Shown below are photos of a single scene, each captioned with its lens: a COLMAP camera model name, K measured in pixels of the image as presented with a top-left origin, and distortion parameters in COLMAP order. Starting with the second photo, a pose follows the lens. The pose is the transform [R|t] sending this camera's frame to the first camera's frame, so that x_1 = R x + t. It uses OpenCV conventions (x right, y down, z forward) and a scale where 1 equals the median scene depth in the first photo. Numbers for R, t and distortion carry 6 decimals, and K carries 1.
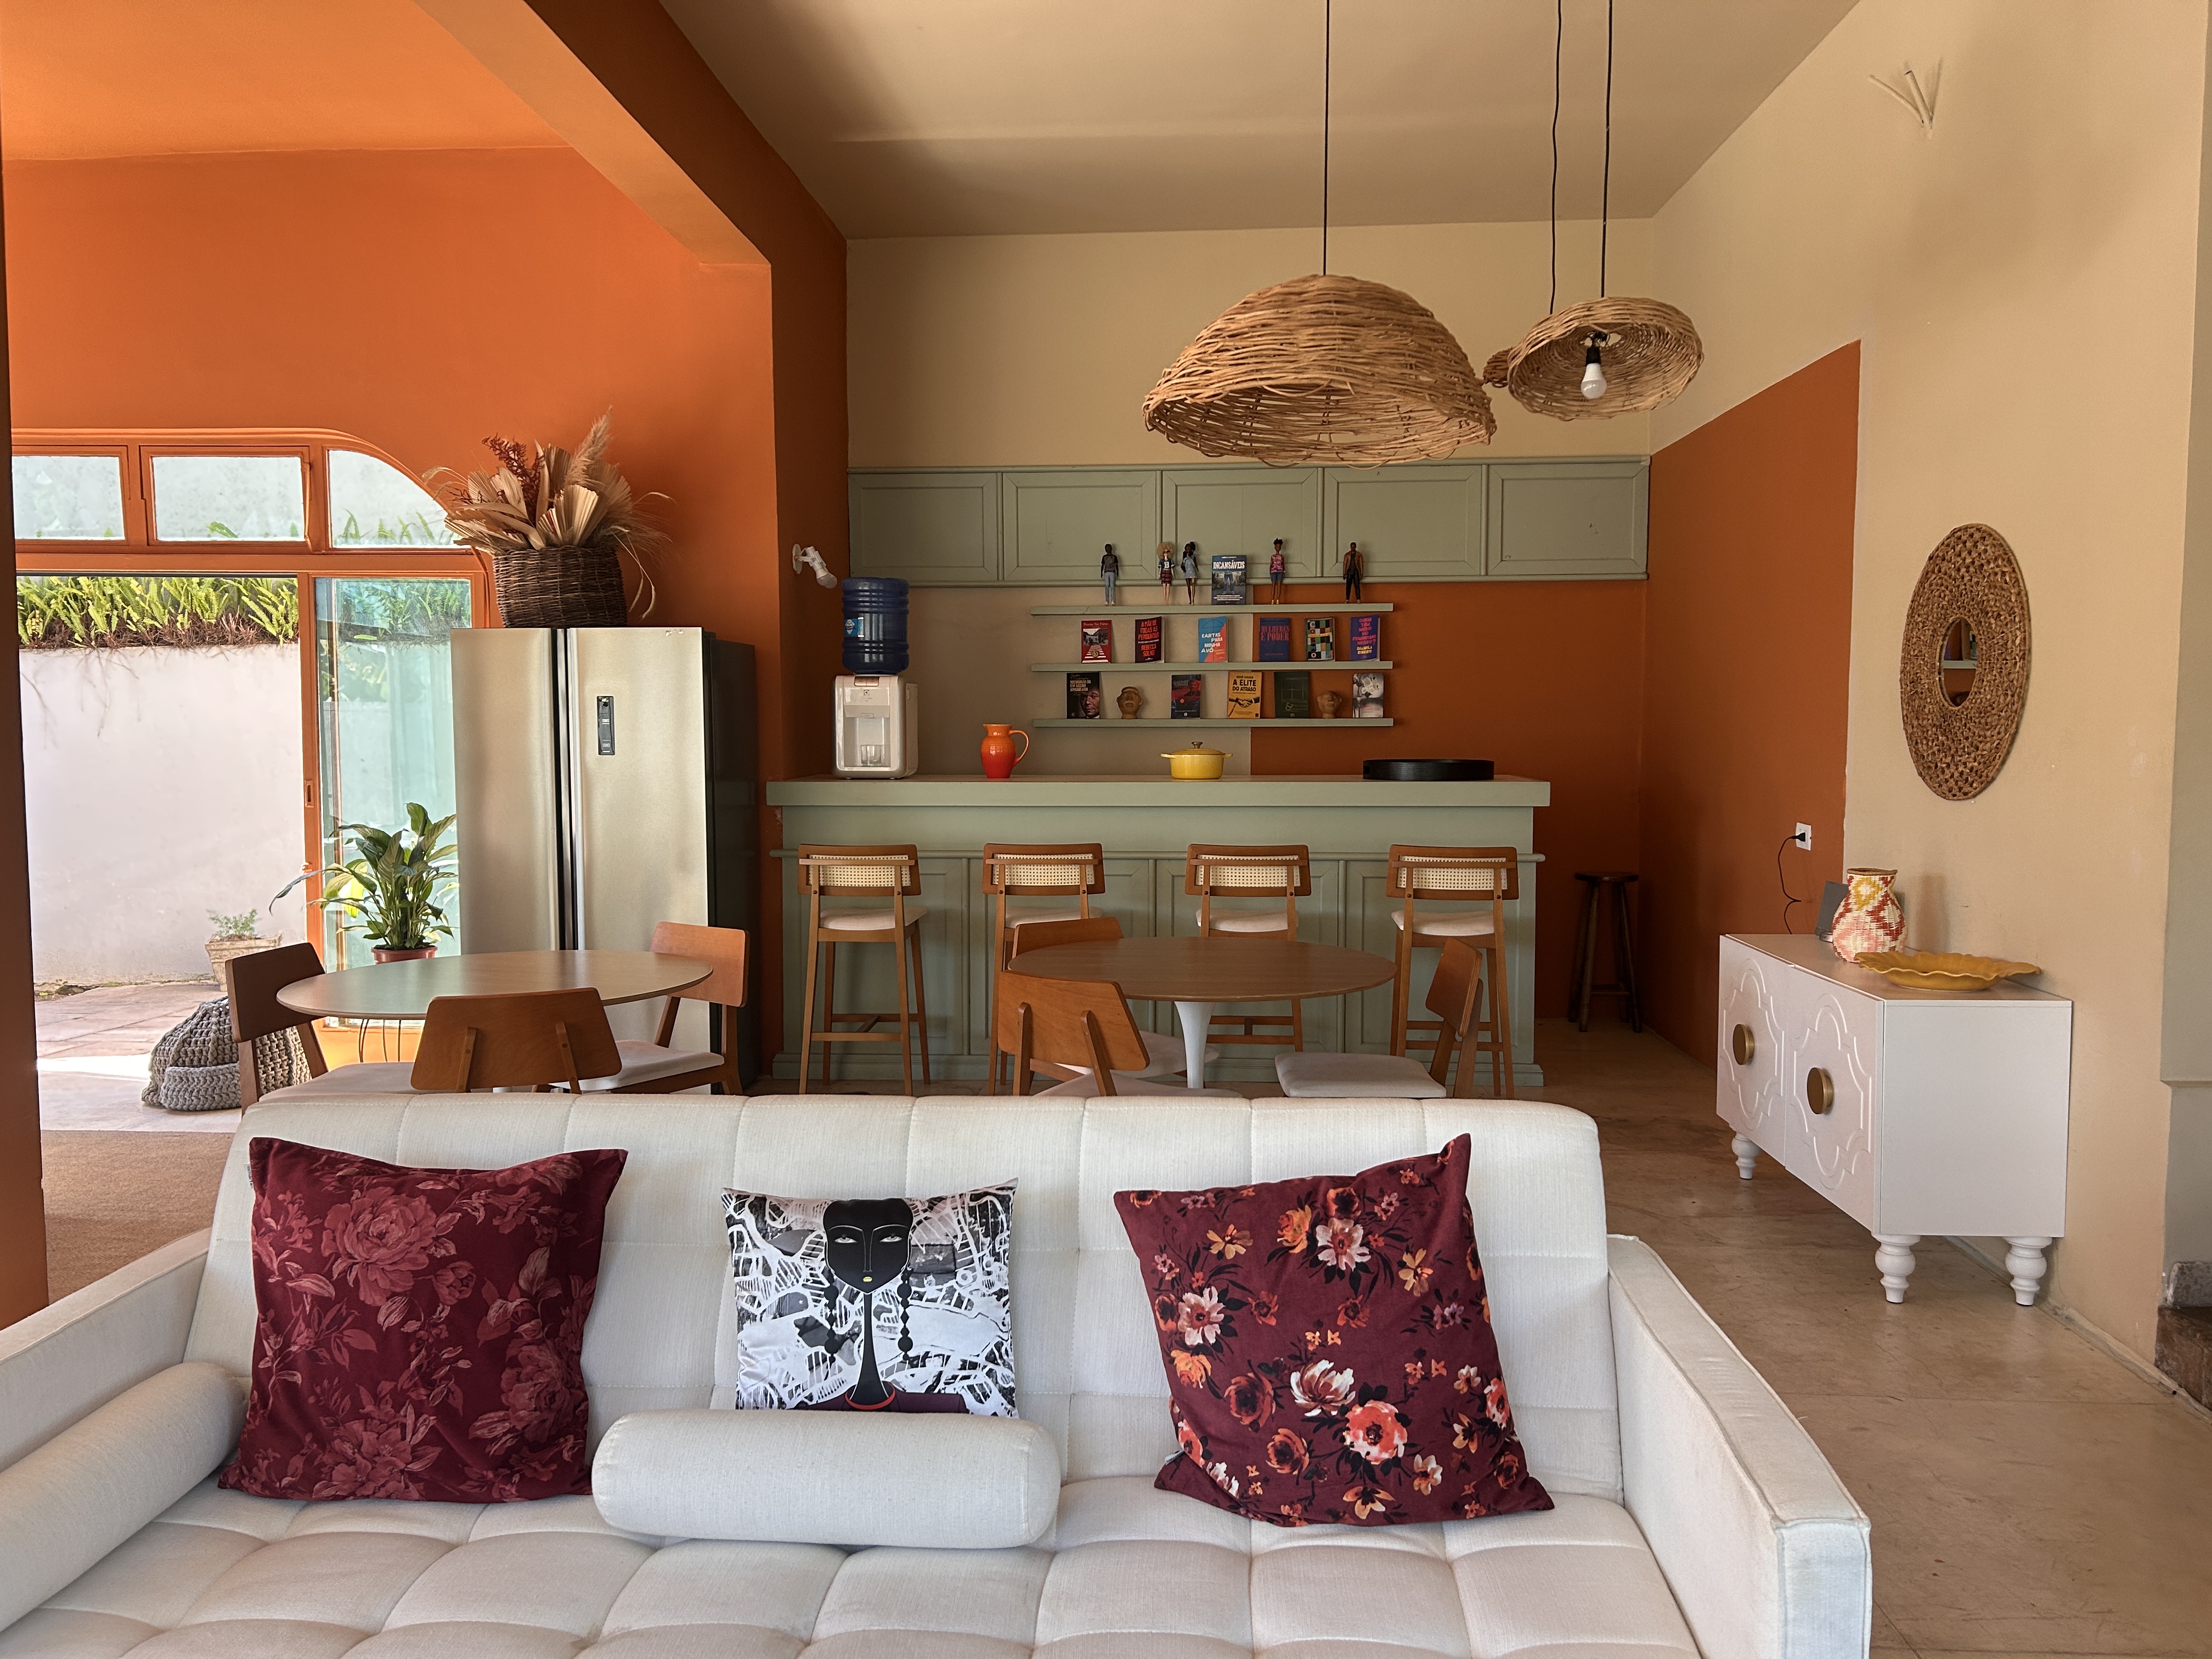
lens RADIAL K [[1661.1, 0, 1115.0], [0, 1661.1, 833.3], [0, 0, 1]] dist [0.075196, -0.074725]
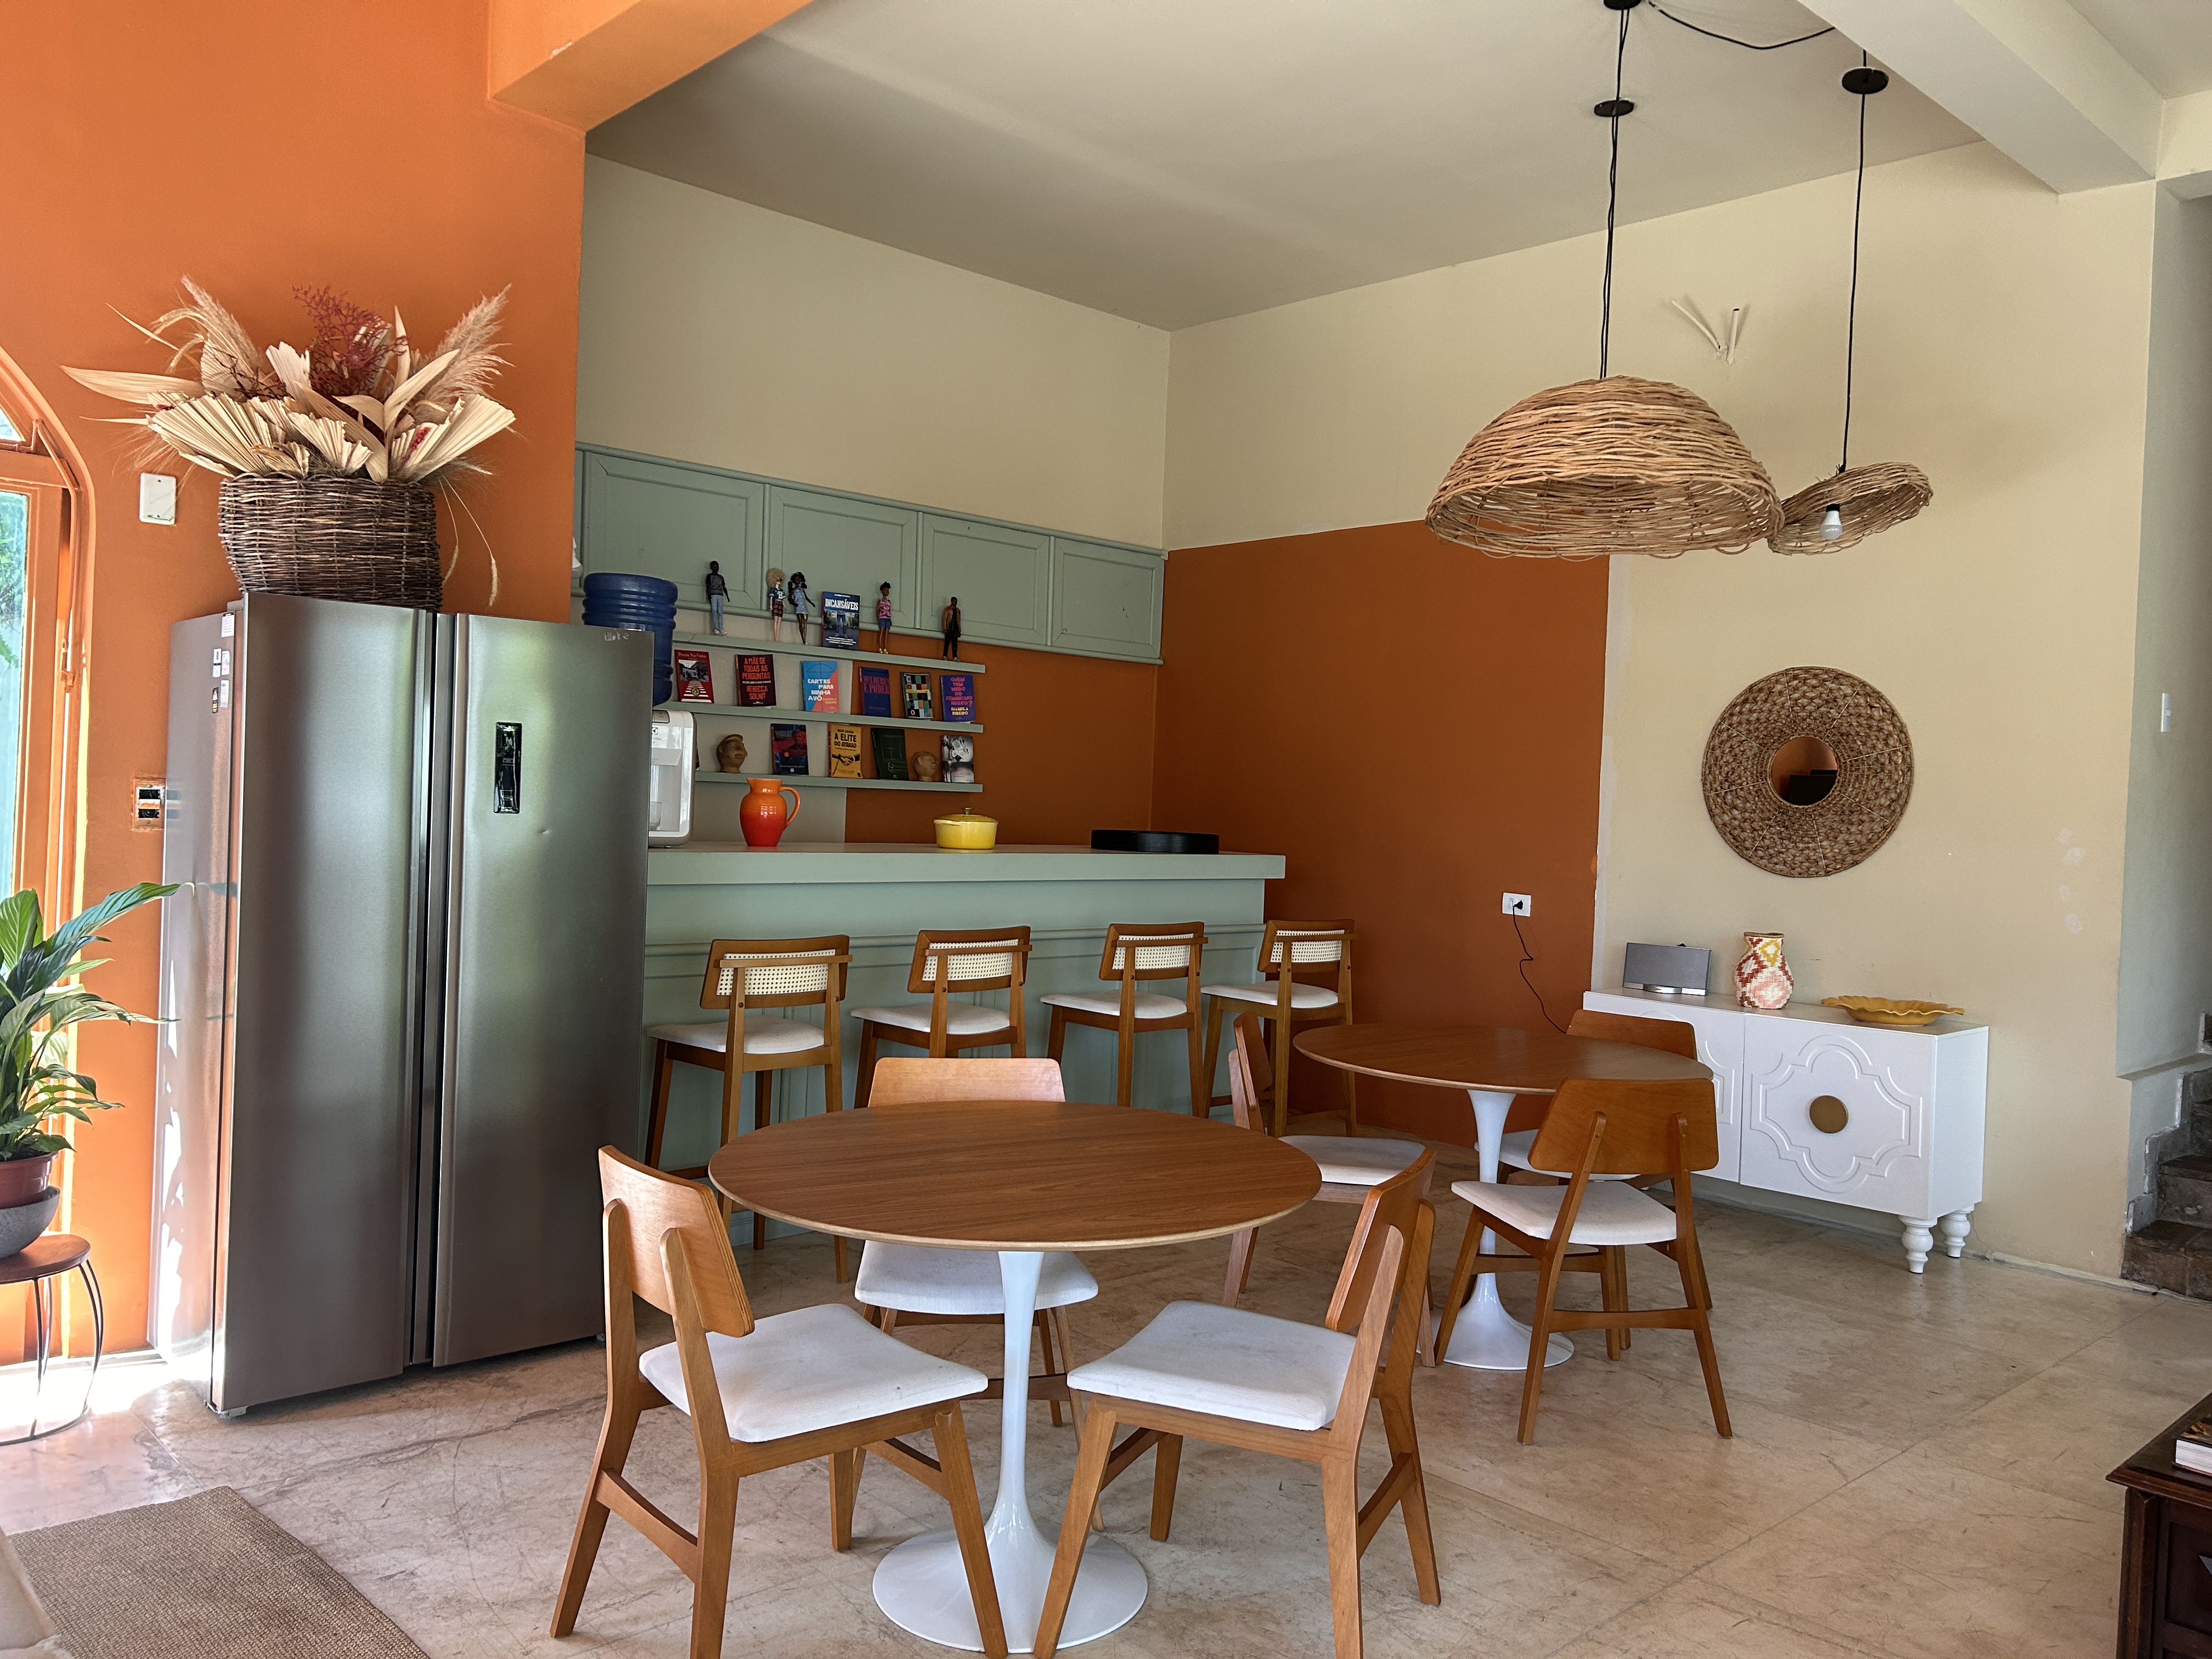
lens RADIAL K [[1661.1, 0, 1117.0], [0, 1661.1, 817.8], [0, 0, 1]] dist [0.075196, -0.074725]
pose [[0.687292, 0.019778, 0.726112, -0.470815], [0.010068, 0.999274, -0.036749, -0.013998], [-0.726312, 0.032567, 0.686593, 0.290079]]
